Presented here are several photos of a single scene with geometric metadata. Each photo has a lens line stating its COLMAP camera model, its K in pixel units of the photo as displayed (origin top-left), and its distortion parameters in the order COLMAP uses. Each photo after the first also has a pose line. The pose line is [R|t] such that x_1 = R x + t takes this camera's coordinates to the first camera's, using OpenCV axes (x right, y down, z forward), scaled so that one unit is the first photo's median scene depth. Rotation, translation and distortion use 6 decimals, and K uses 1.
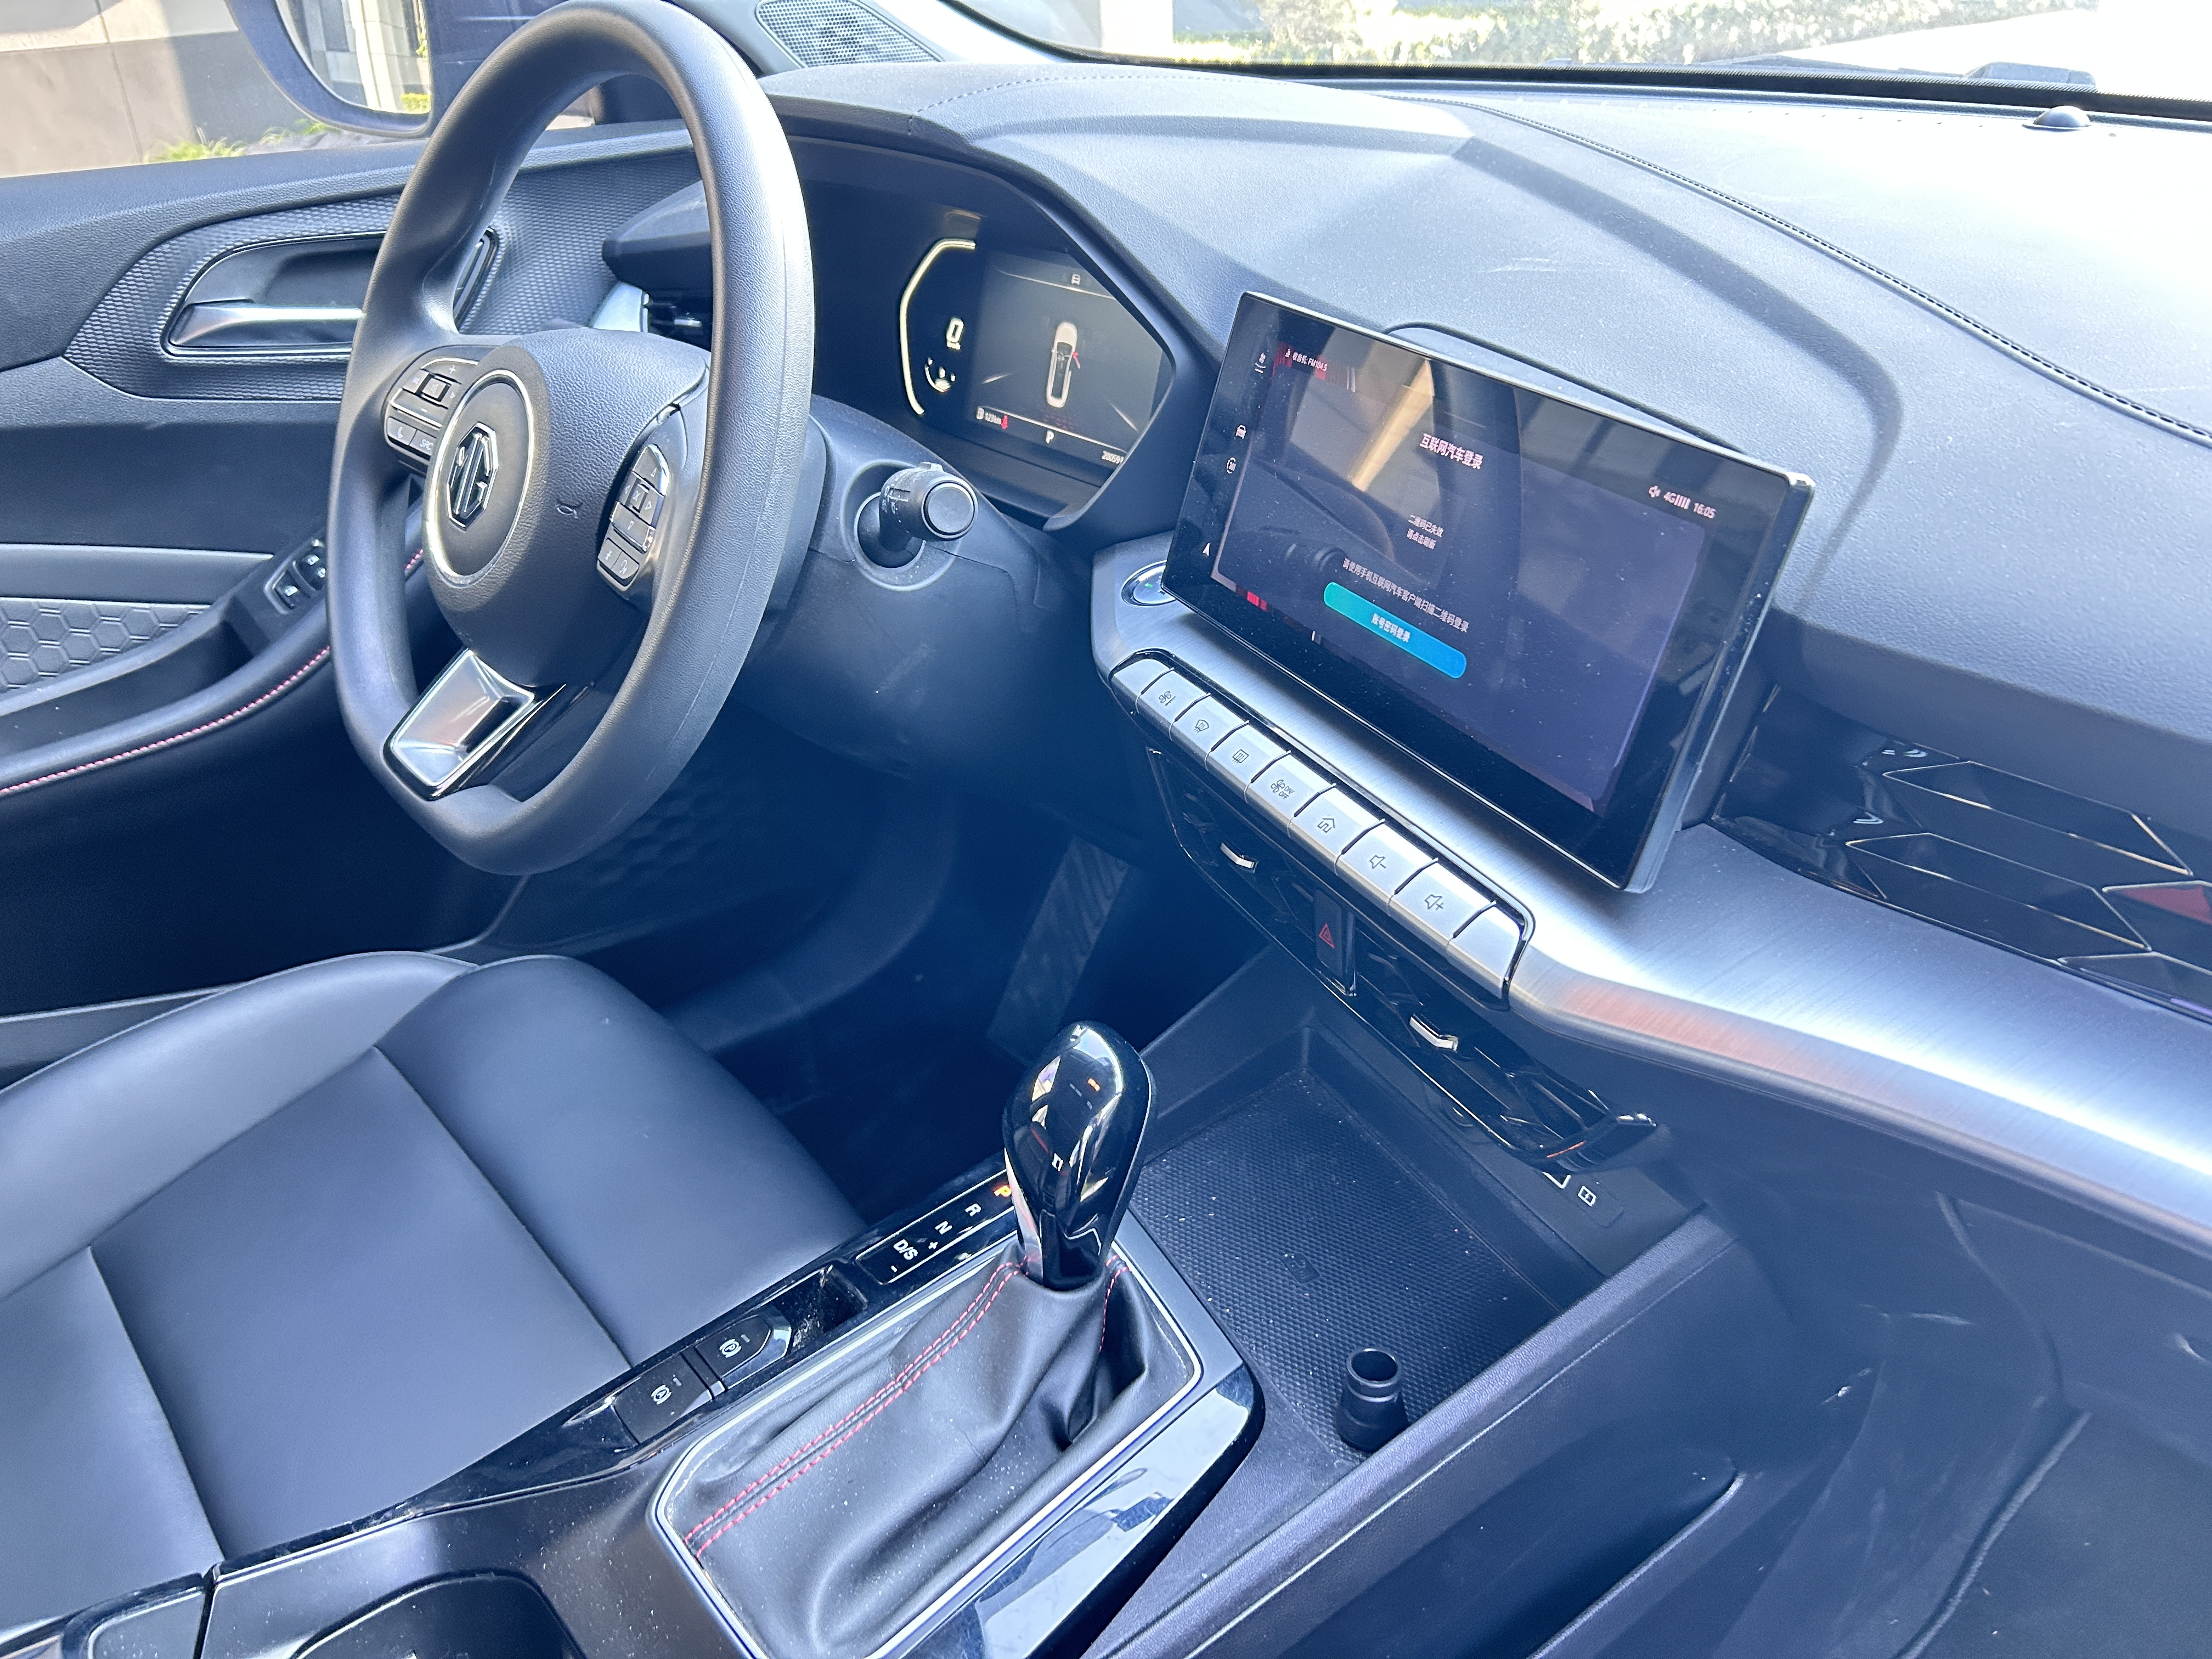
lens RADIAL K [[1632.9, 0, 1091.7], [0, 1632.9, 824.8], [0, 0, 1]] dist [0.081973, -0.097669]
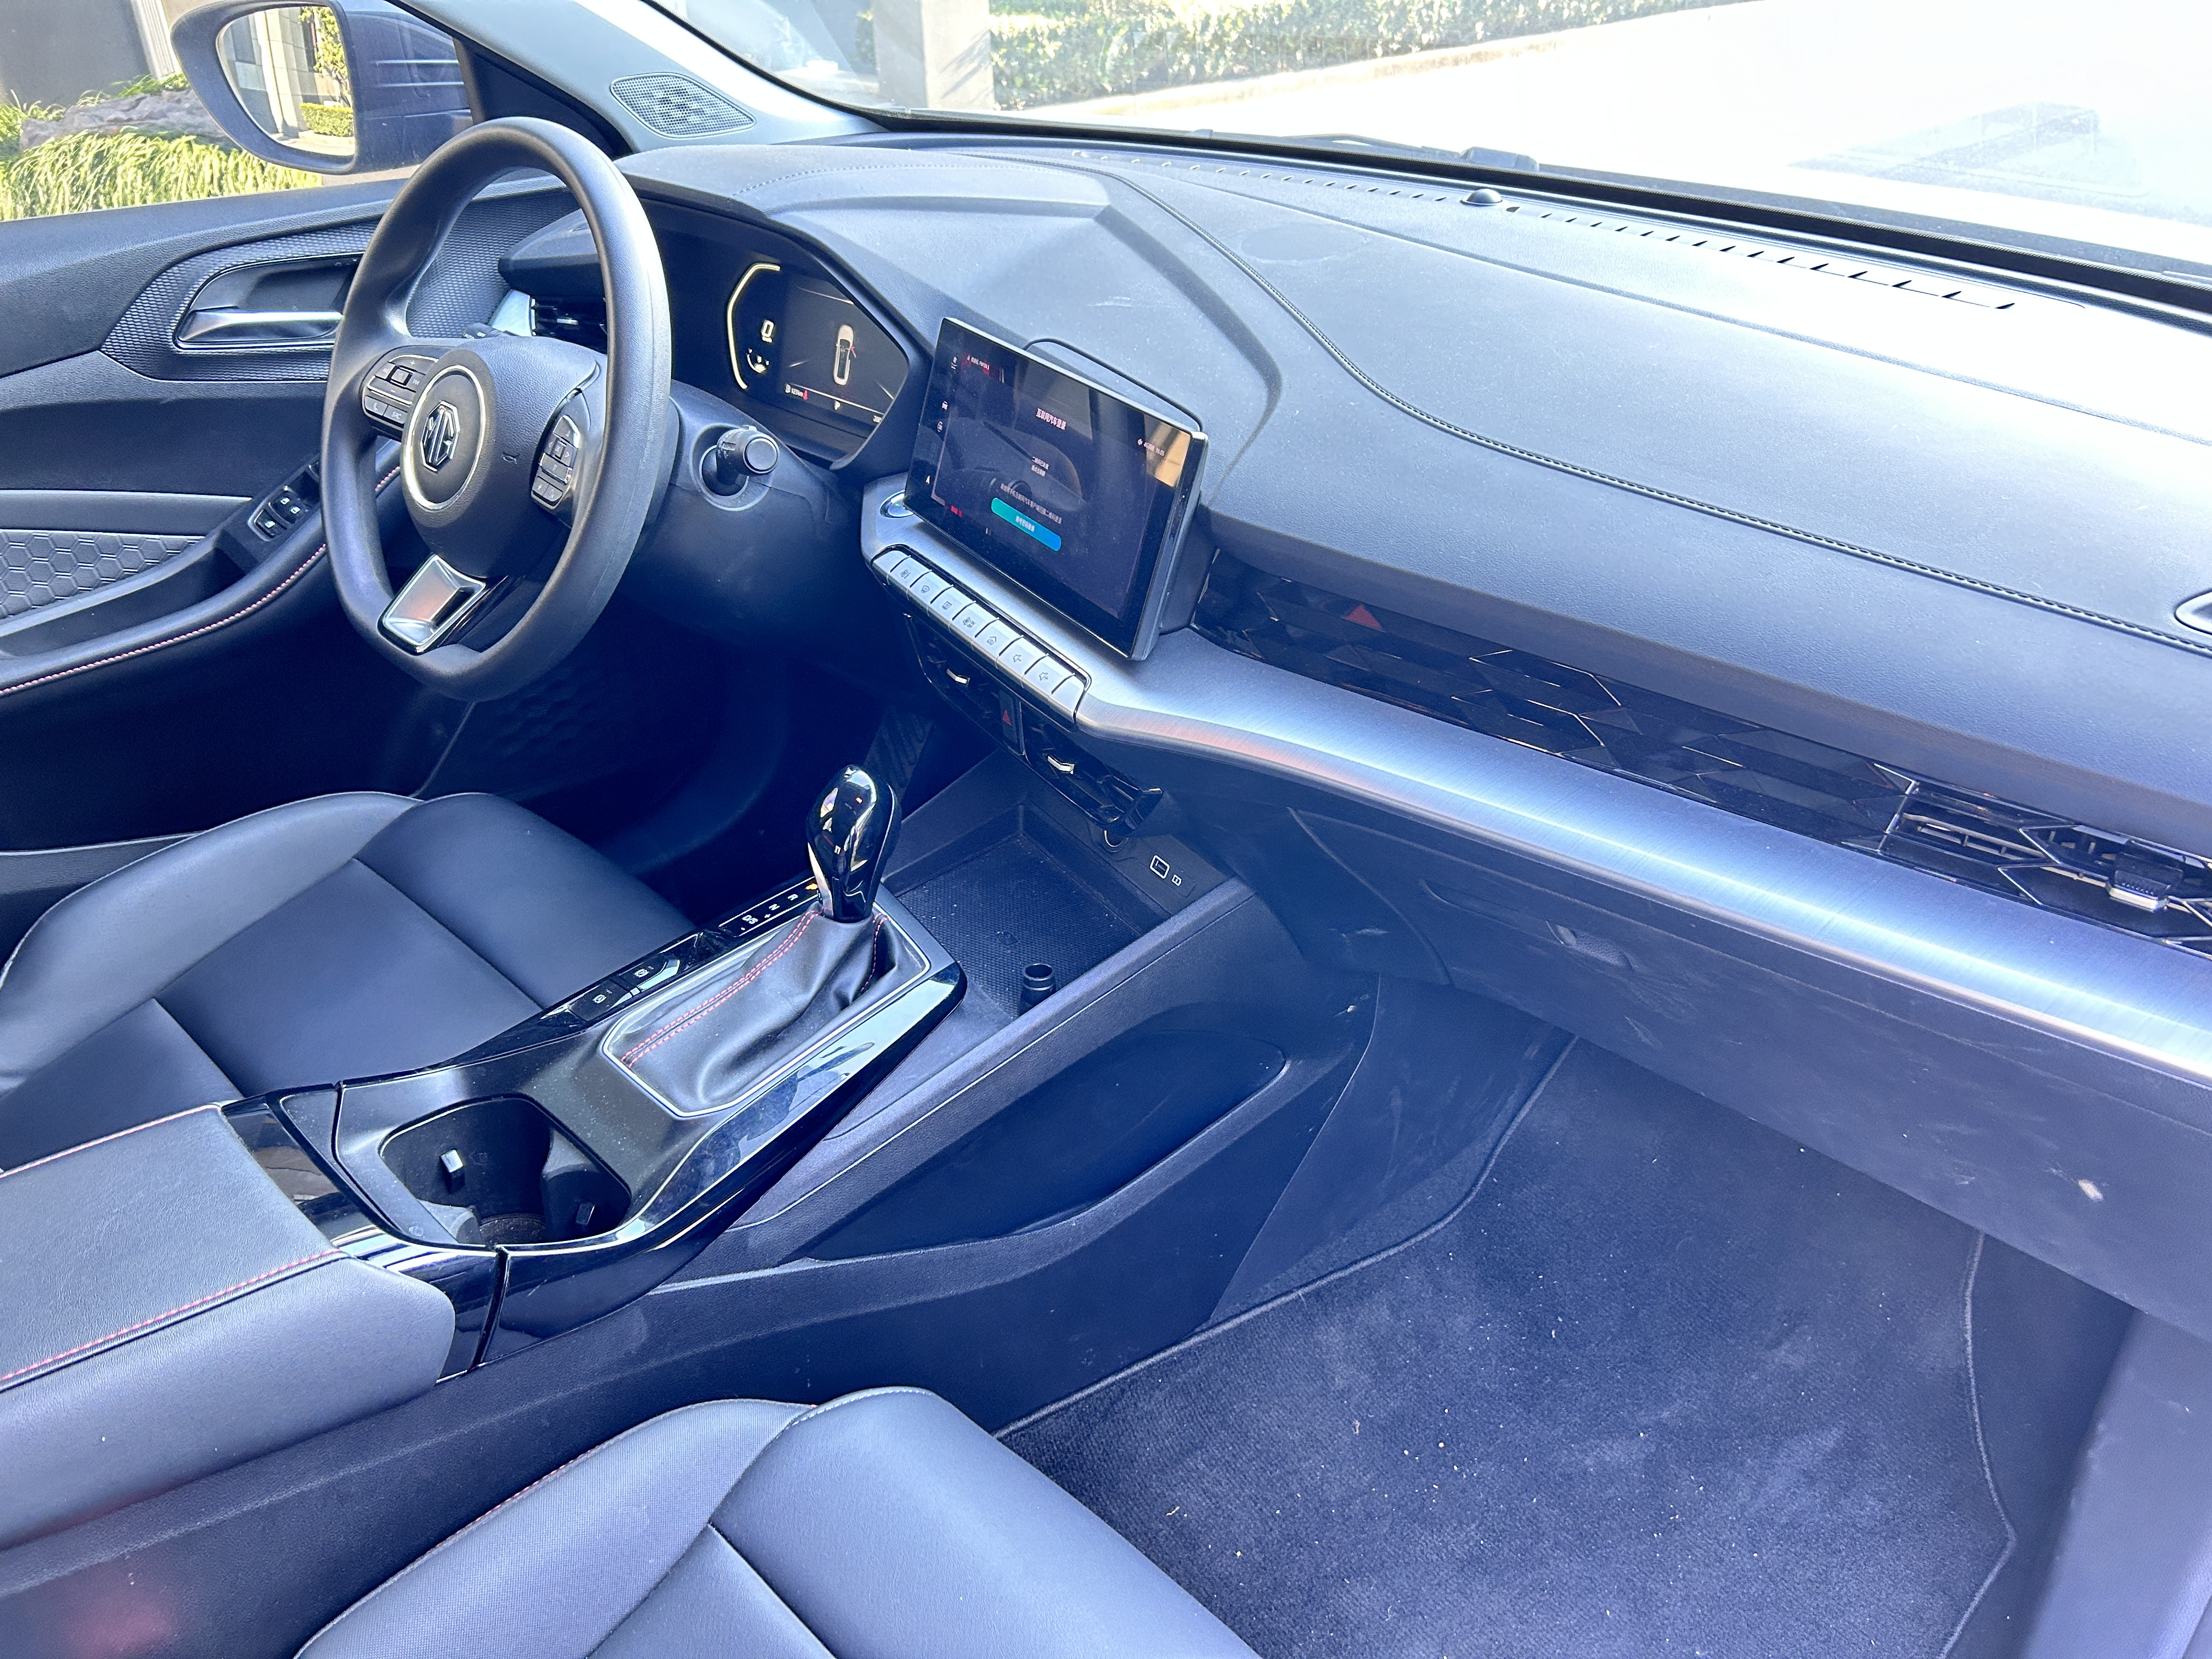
lens RADIAL K [[1667.4, 0, 1119.1], [0, 1667.4, 830.2], [0, 0, 1]] dist [0.058115, -0.069666]
pose [[0.994688, -0.030480, 0.098323, 0.077139], [0.028018, 0.999261, 0.026324, 0.121111], [-0.099053, -0.023429, 0.994806, -0.580182]]
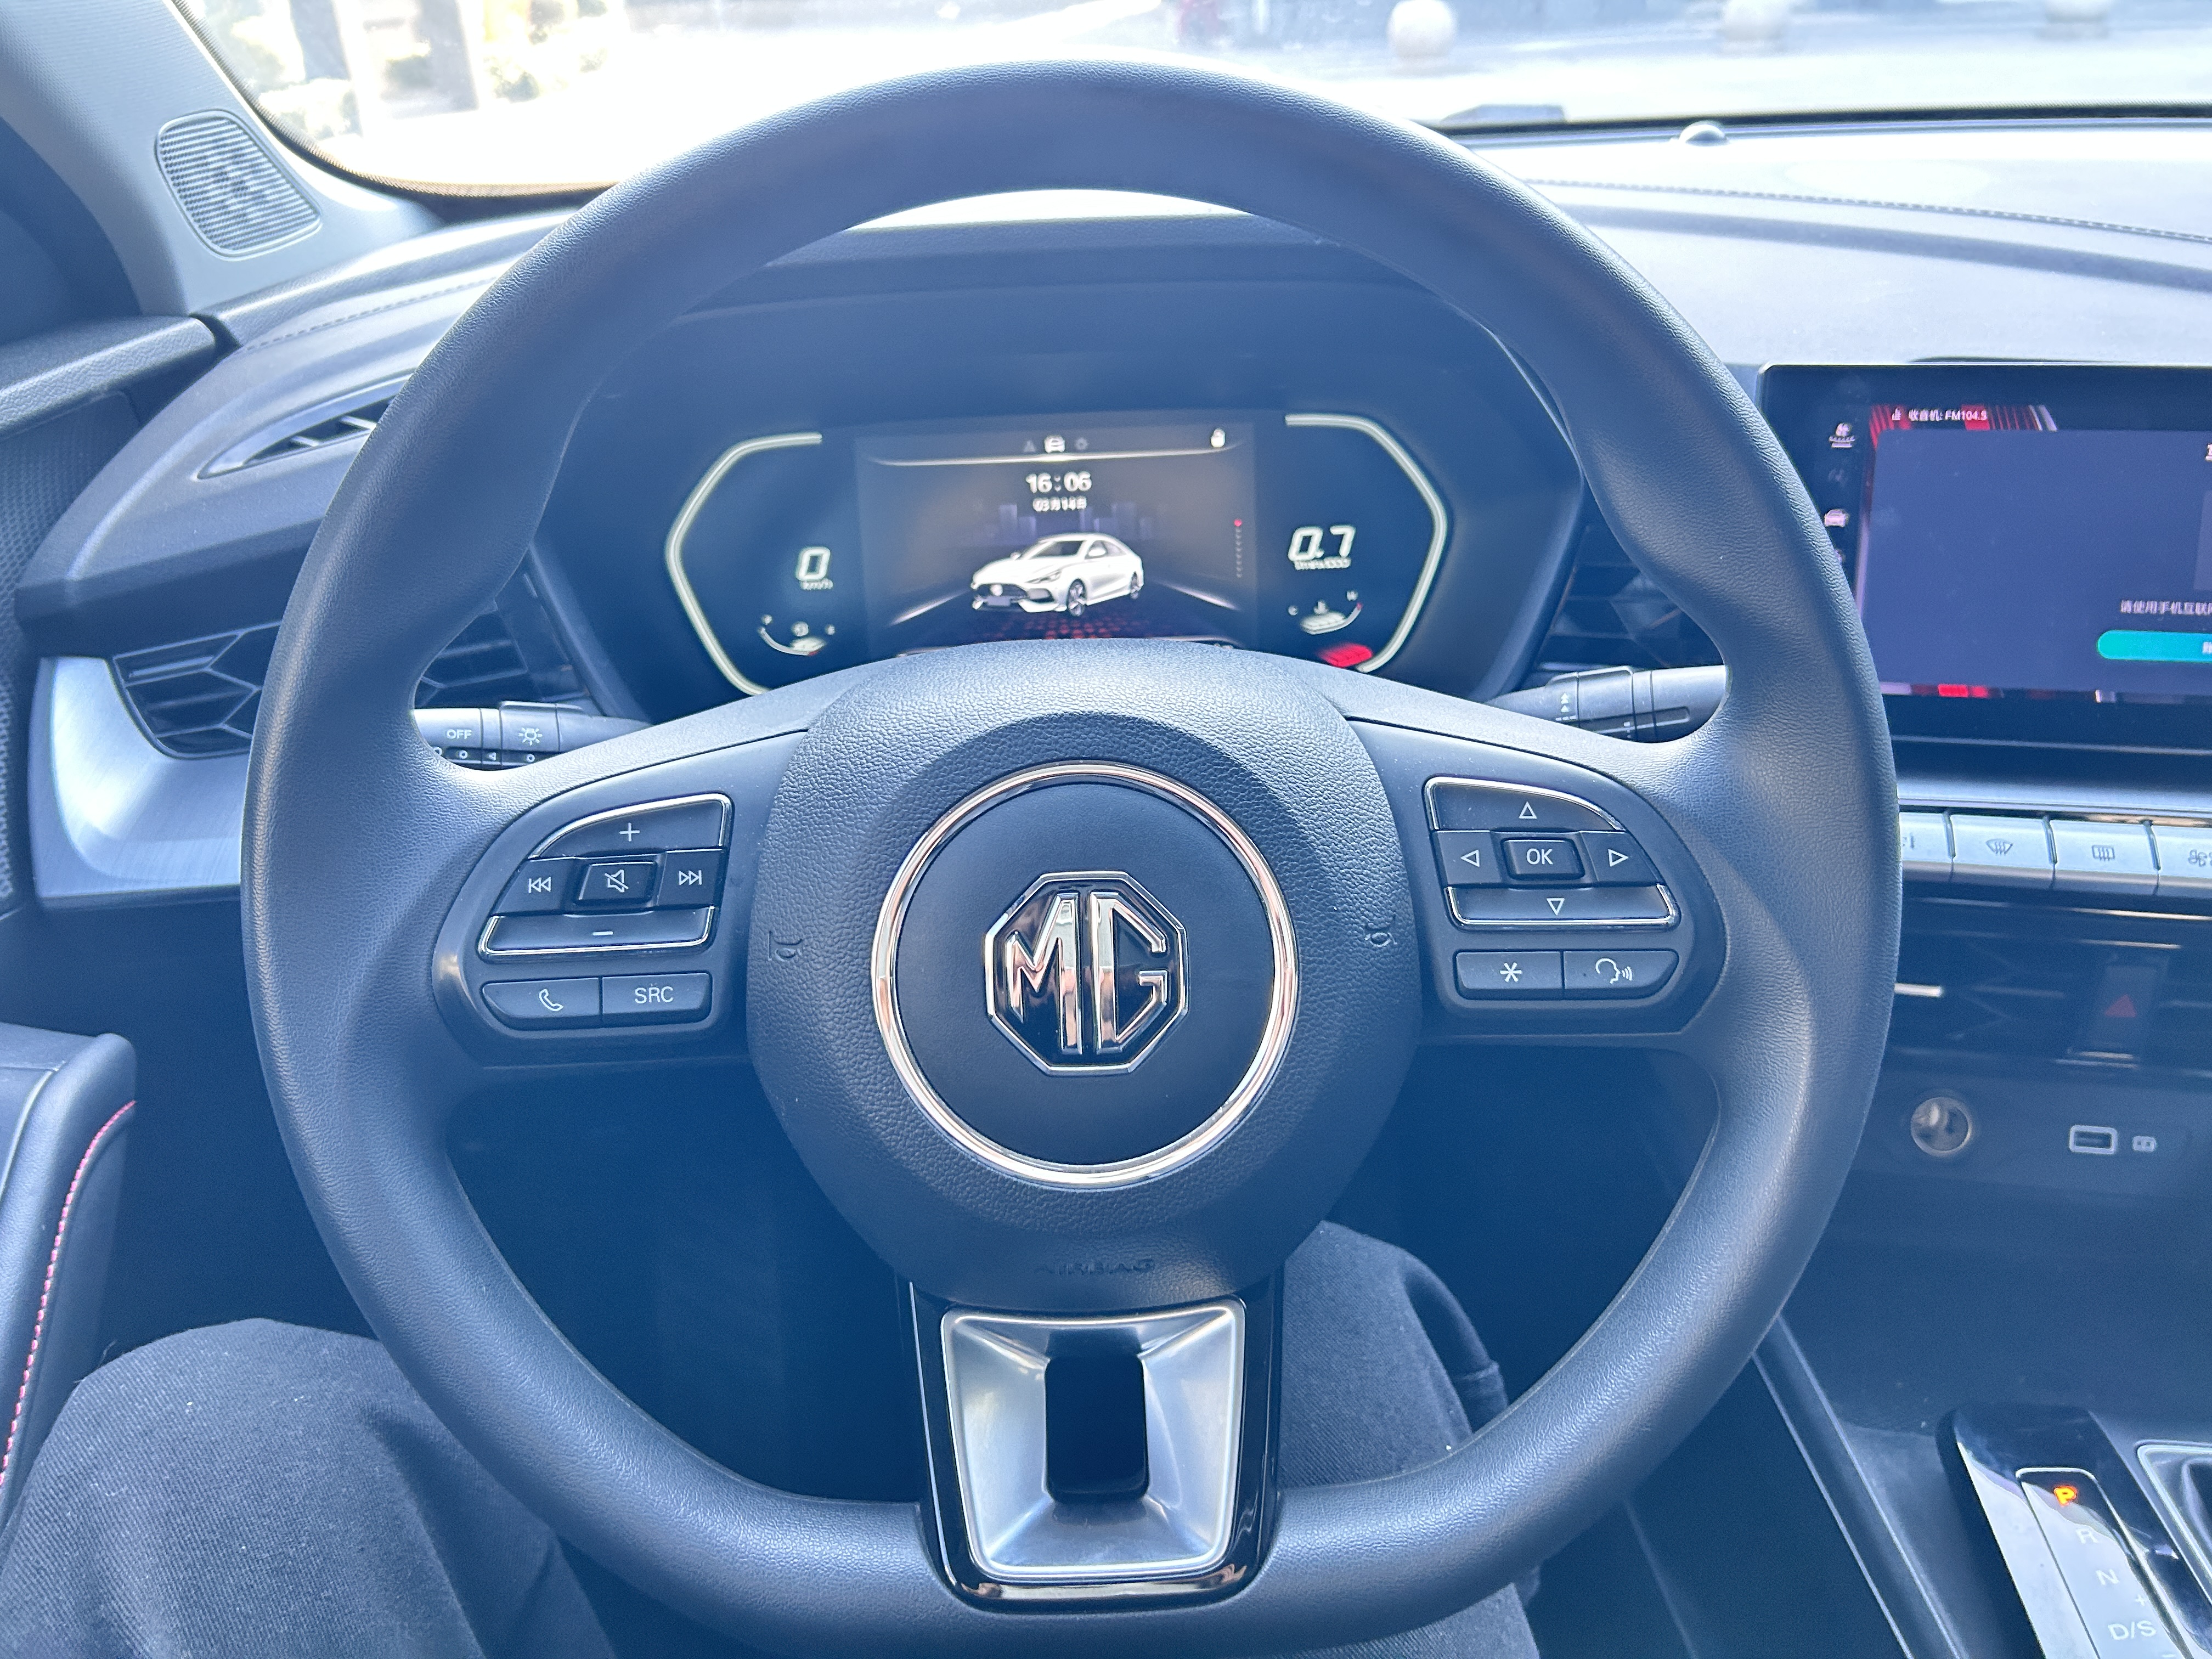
lens RADIAL K [[1667.4, 0, 1119.1], [0, 1667.4, 830.2], [0, 0, 1]] dist [0.058115, -0.069666]
pose [[0.605413, -0.356321, 0.711695, -0.691616], [0.403895, 0.908040, 0.111046, -0.292971], [-0.685816, 0.220222, 0.693656, 0.596580]]
